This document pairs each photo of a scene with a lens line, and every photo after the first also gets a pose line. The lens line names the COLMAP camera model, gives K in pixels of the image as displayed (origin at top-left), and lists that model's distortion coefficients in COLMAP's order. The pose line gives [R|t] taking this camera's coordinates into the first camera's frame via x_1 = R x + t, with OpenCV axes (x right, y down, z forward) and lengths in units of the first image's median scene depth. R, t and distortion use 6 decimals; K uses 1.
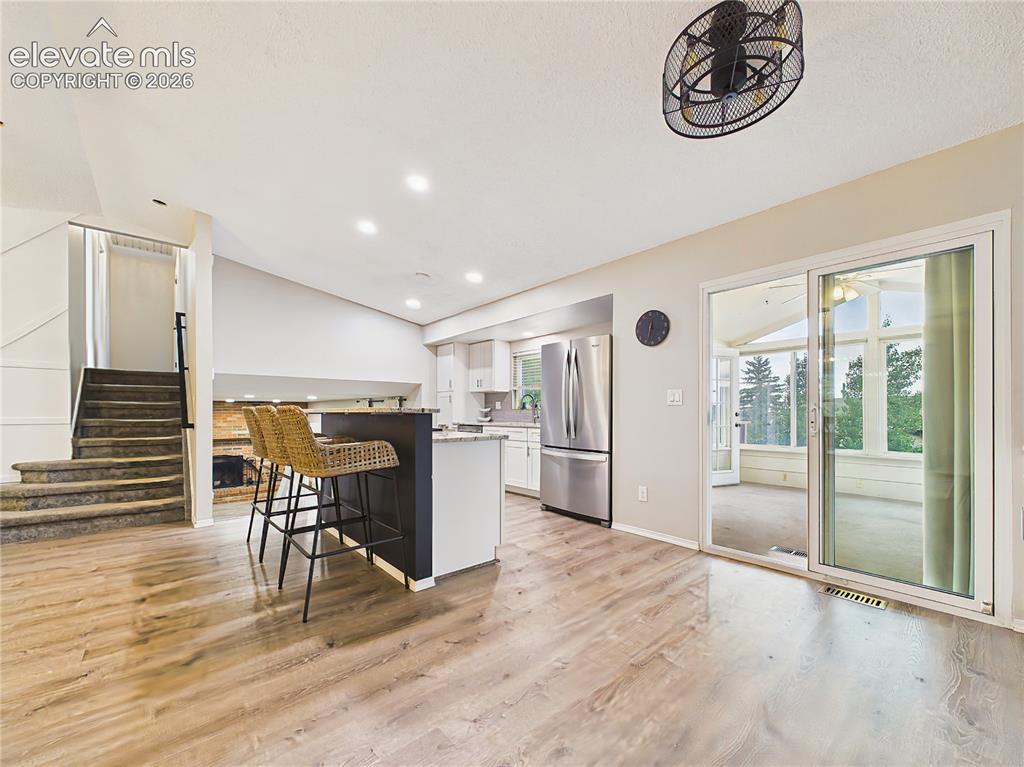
lens RADIAL K [[411.6, 0, 512.2], [0, 411.6, 410.6], [0, 0, 1]] dist [0.000213, -0.000101]
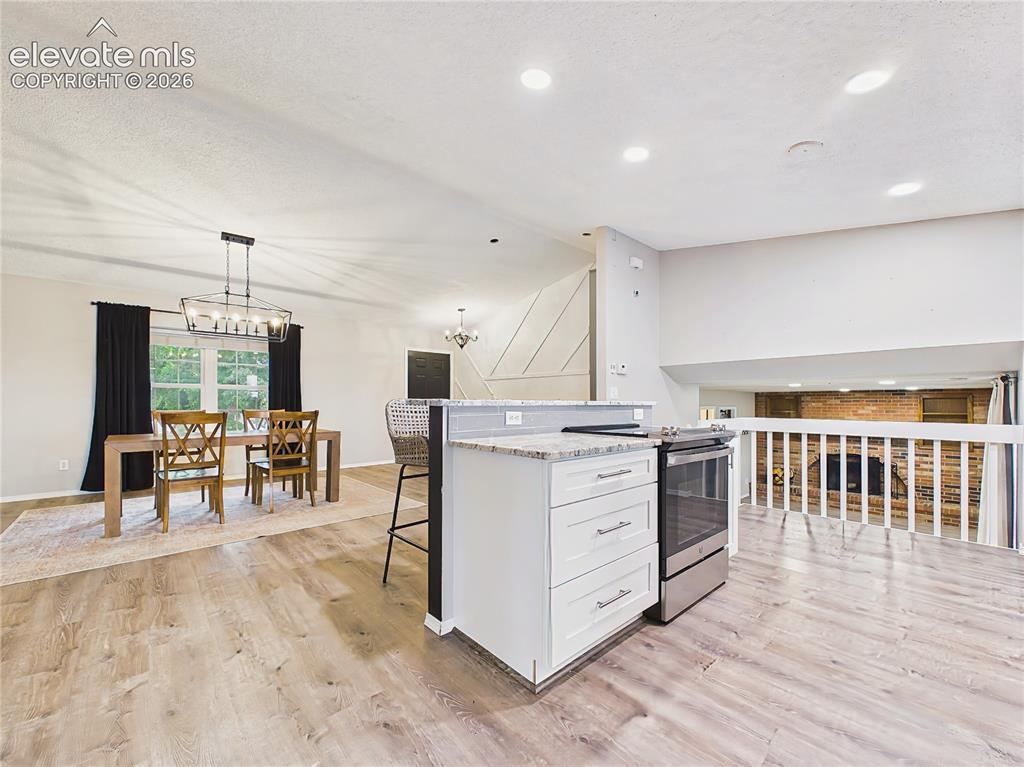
lens RADIAL K [[411.6, 0, 512.4], [0, 411.6, 402.9], [0, 0, 1]] dist [0.000213, -0.000101]
pose [[0.014159, 0.000196, -0.999900, 0.328227], [0.002959, 0.999996, 0.000238, 0.000205], [0.999895, -0.002962, 0.014158, 0.651487]]
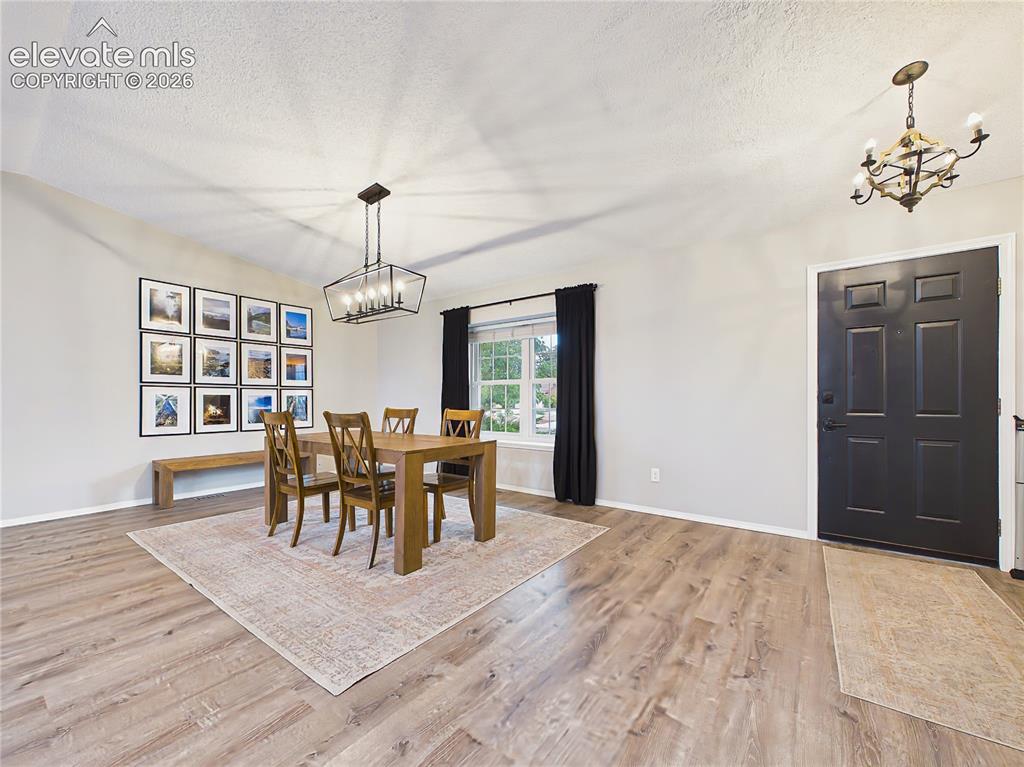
lens RADIAL K [[411.6, 0, 511.7], [0, 411.6, 396.9], [0, 0, 1]] dist [0.000213, -0.000101]
pose [[-0.976721, -0.001606, -0.214507, -0.732444], [0.001178, 0.999917, -0.012849, 0.003331], [0.214510, -0.012803, -0.976638, 0.825397]]
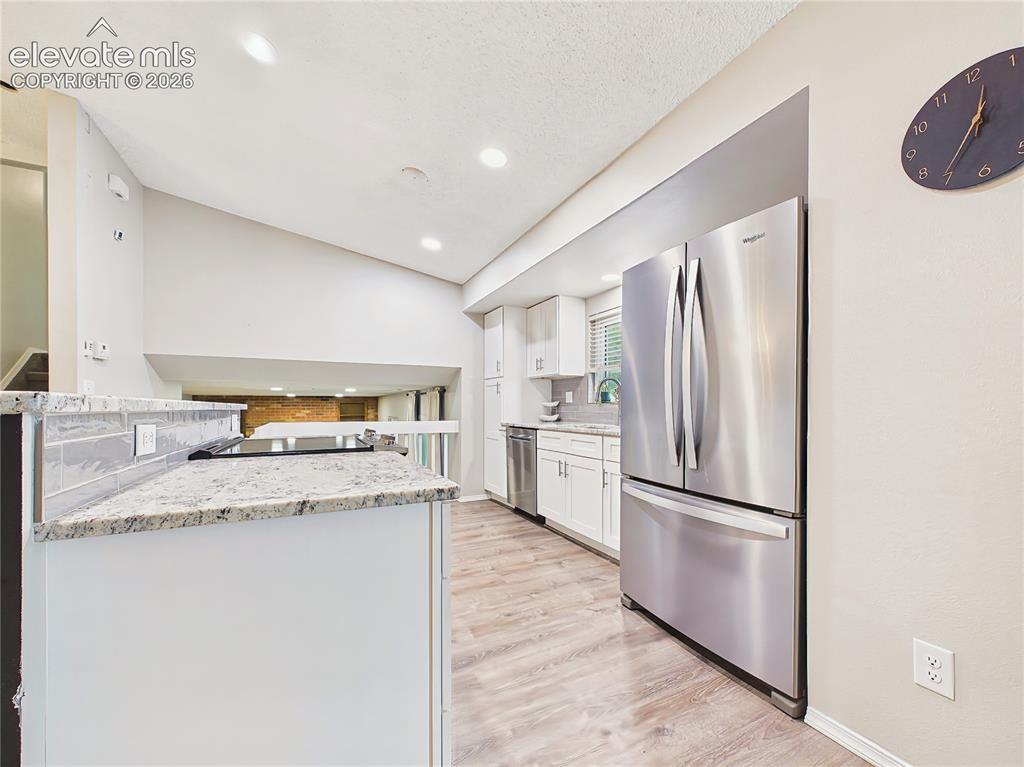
lens RADIAL K [[411.6, 0, 512.3], [0, 411.6, 407.4], [0, 0, 1]] dist [0.000213, -0.000101]
pose [[0.966545, -0.001348, -0.256493, 0.071265], [0.002499, 0.999988, 0.004161, 0.001322], [0.256485, -0.004663, 0.966537, 0.497514]]
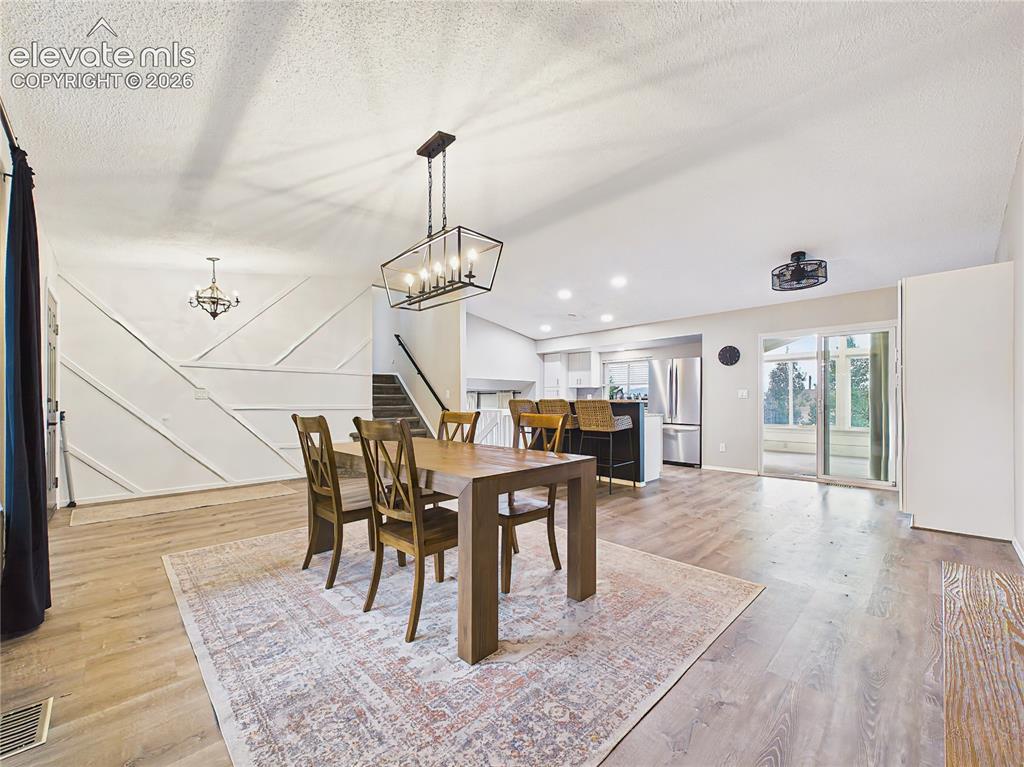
lens RADIAL K [[411.6, 0, 512.1], [0, 411.6, 402.5], [0, 0, 1]] dist [0.000213, -0.000101]
pose [[0.998448, 0.000279, 0.055694, -0.566169], [-0.000608, 0.999983, 0.005878, -0.003529], [-0.055691, -0.005903, 0.998431, -0.599169]]
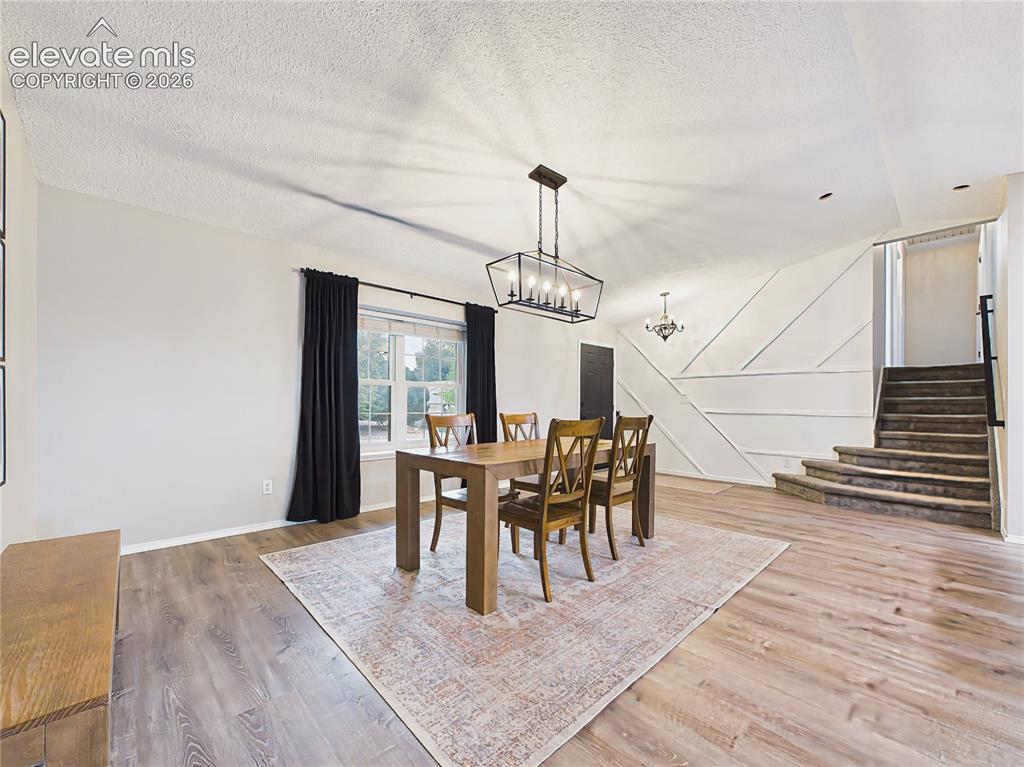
lens RADIAL K [[411.6, 0, 511.1], [0, 411.6, 404.8], [0, 0, 1]] dist [0.000213, -0.000101]
pose [[0.037818, 0.000514, -0.999285, 0.048928], [-0.002385, 0.999997, 0.000424, -0.001102], [0.999282, 0.002367, 0.037819, -0.065555]]
